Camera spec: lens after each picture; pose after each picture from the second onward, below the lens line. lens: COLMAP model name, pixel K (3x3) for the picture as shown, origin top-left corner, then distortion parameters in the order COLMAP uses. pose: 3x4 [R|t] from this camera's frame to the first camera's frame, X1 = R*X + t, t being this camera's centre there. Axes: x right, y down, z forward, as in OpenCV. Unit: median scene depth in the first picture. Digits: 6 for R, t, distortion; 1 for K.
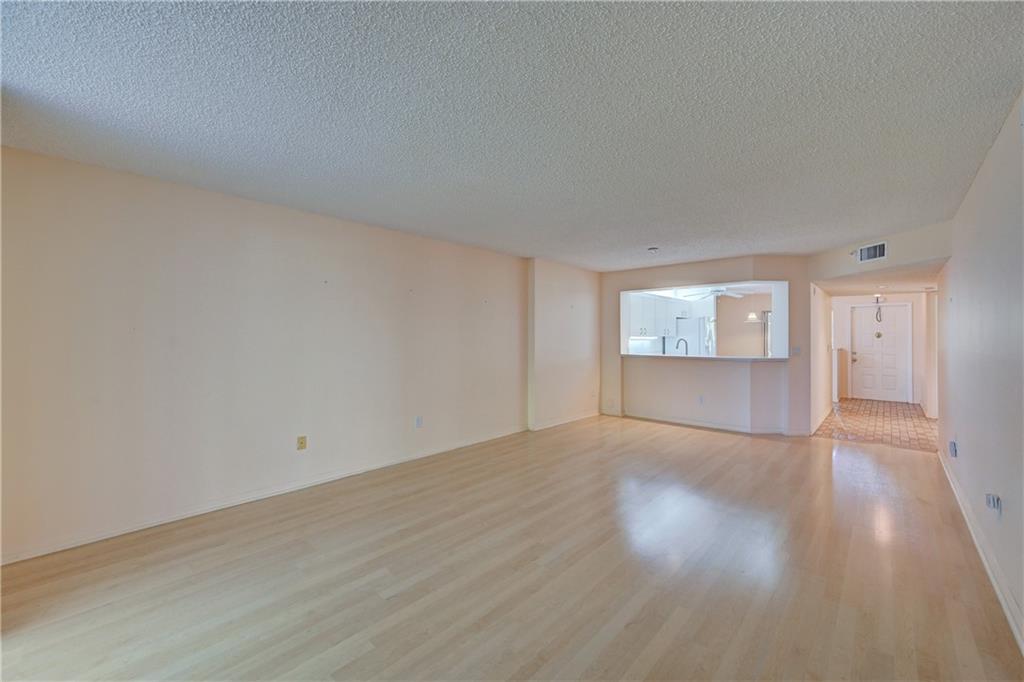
lens RADIAL K [[405.6, 0, 507.7], [0, 405.6, 336.6], [0, 0, 1]] dist [-0.001435, 0.000134]
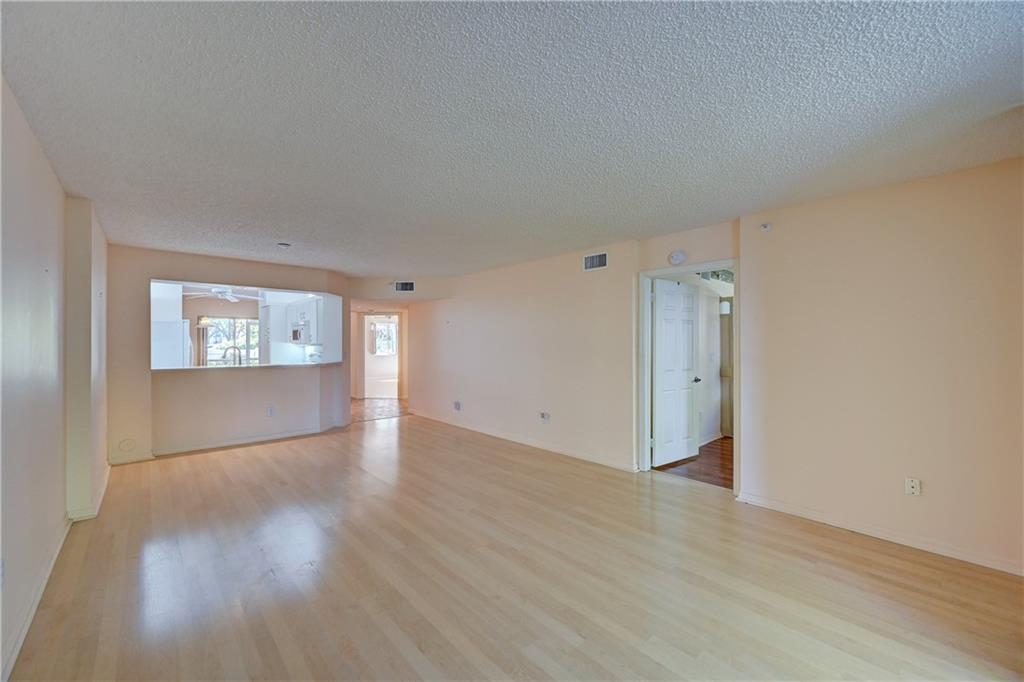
lens RADIAL K [[405.6, 0, 512.4], [0, 405.6, 342.9], [0, 0, 1]] dist [-0.001435, 0.000134]
pose [[0.072212, -0.000523, 0.997389, -0.453735], [0.001381, 0.999999, 0.000424, -0.001844], [-0.997388, 0.001347, 0.072213, 0.412911]]
